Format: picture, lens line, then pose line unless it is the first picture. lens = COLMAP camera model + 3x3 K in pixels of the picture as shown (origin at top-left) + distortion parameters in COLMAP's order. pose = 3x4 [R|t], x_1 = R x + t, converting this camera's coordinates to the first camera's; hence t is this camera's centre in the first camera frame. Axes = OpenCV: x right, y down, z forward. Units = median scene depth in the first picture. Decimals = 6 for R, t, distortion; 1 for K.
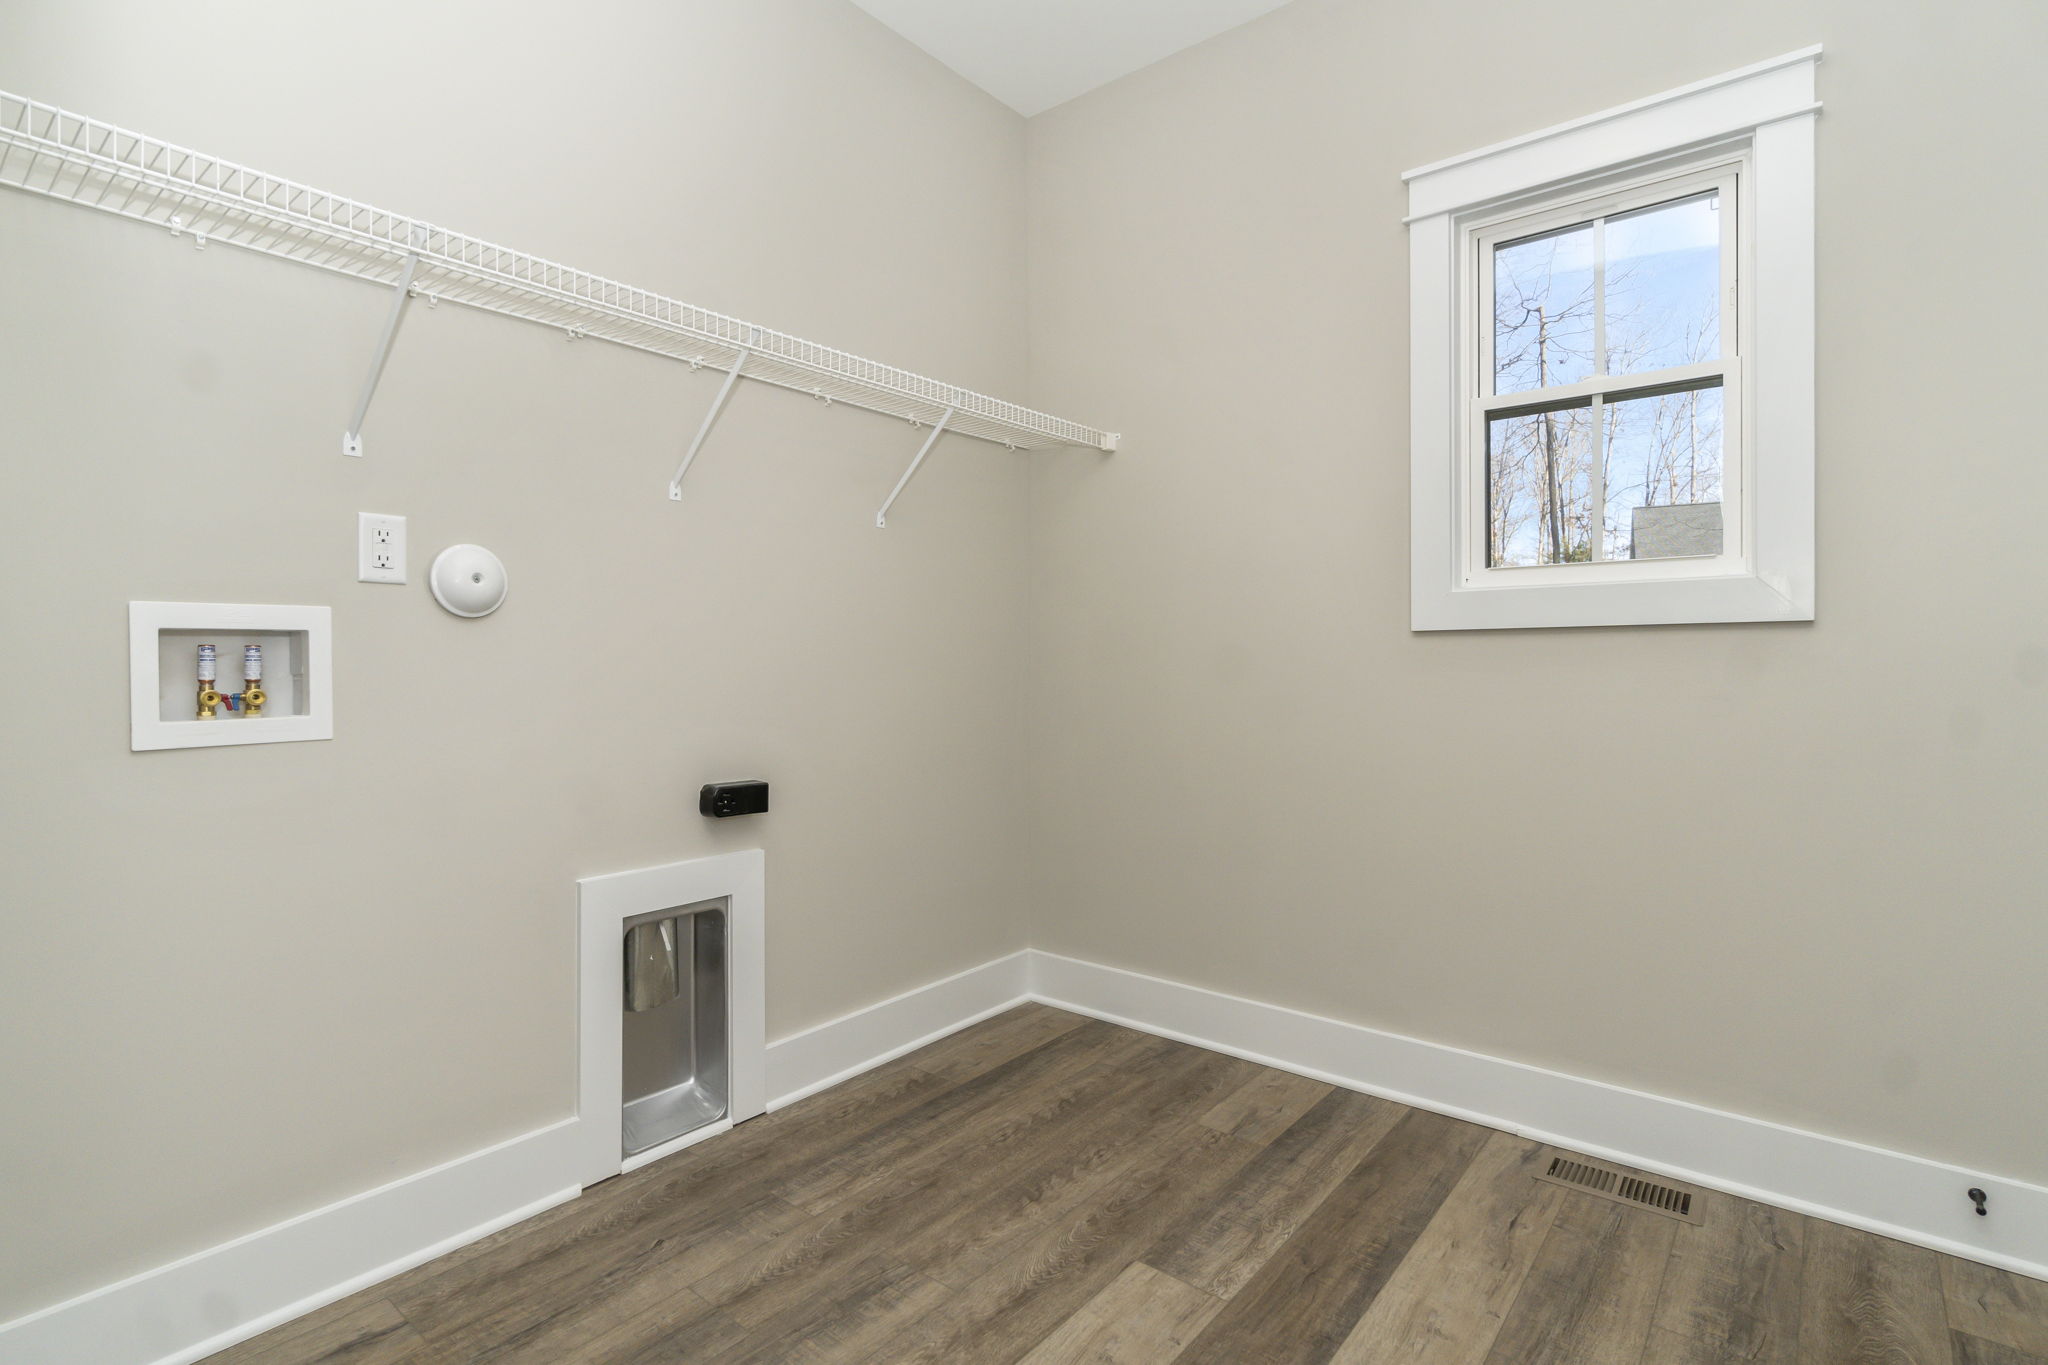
lens RADIAL K [[989.5, 0, 1025.6], [0, 989.5, 667.3], [0, 0, 1]] dist [0.001188, -0.000278]
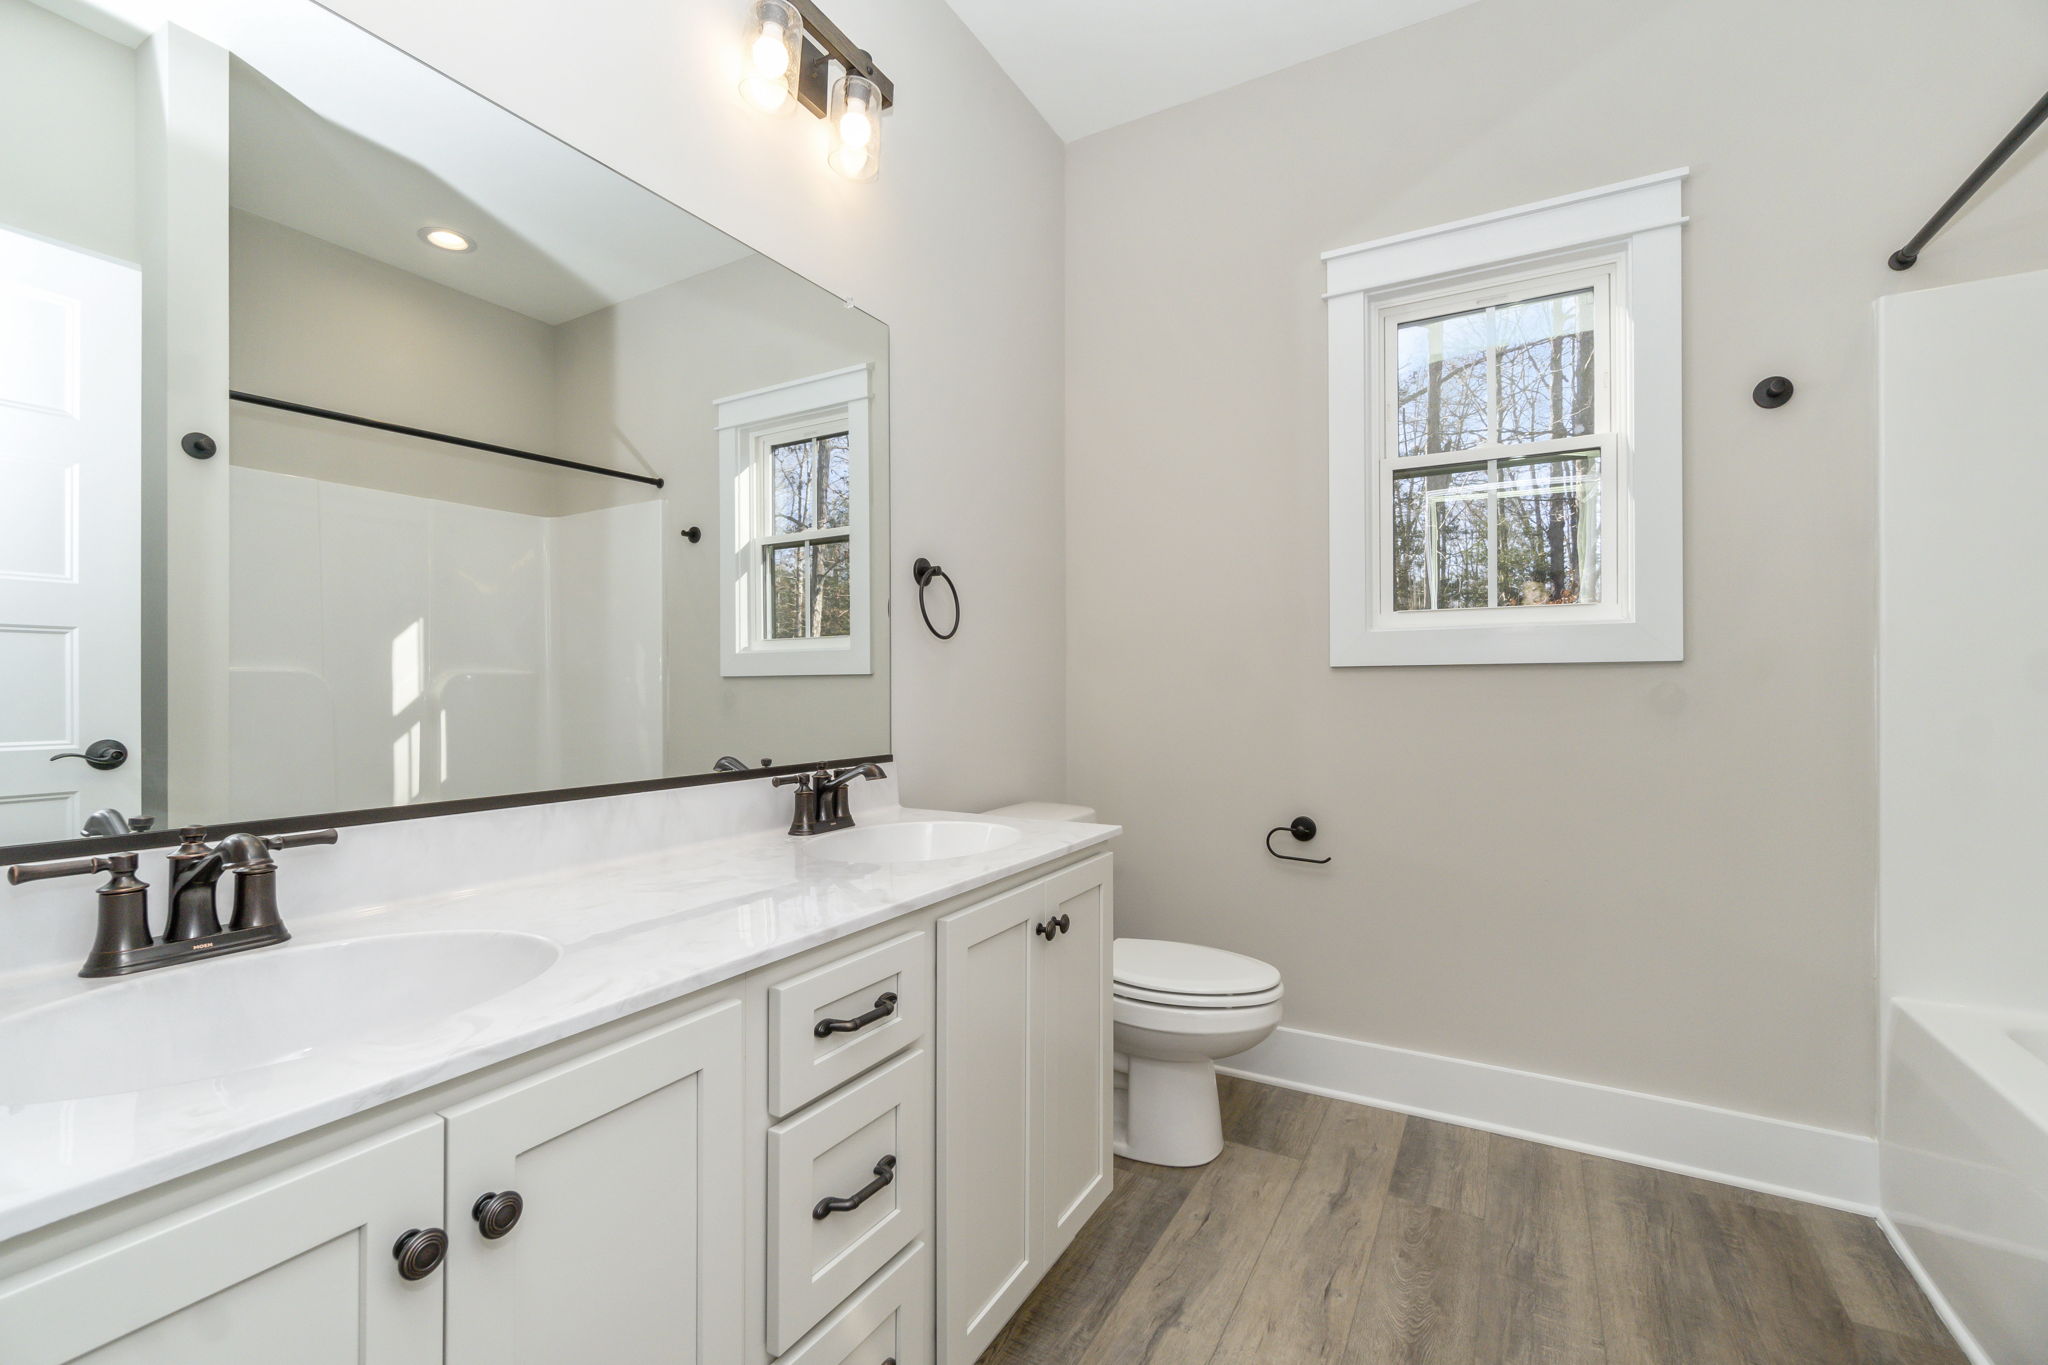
lens RADIAL K [[881.3, 0, 1022.6], [0, 881.3, 688.5], [0, 0, 1]] dist [0.001574, -0.000958]
pose [[0.985537, 0.004210, 0.169408, -0.126644], [-0.002259, 0.999929, -0.011708, 0.000031], [-0.169446, 0.011156, 0.985476, 0.098858]]
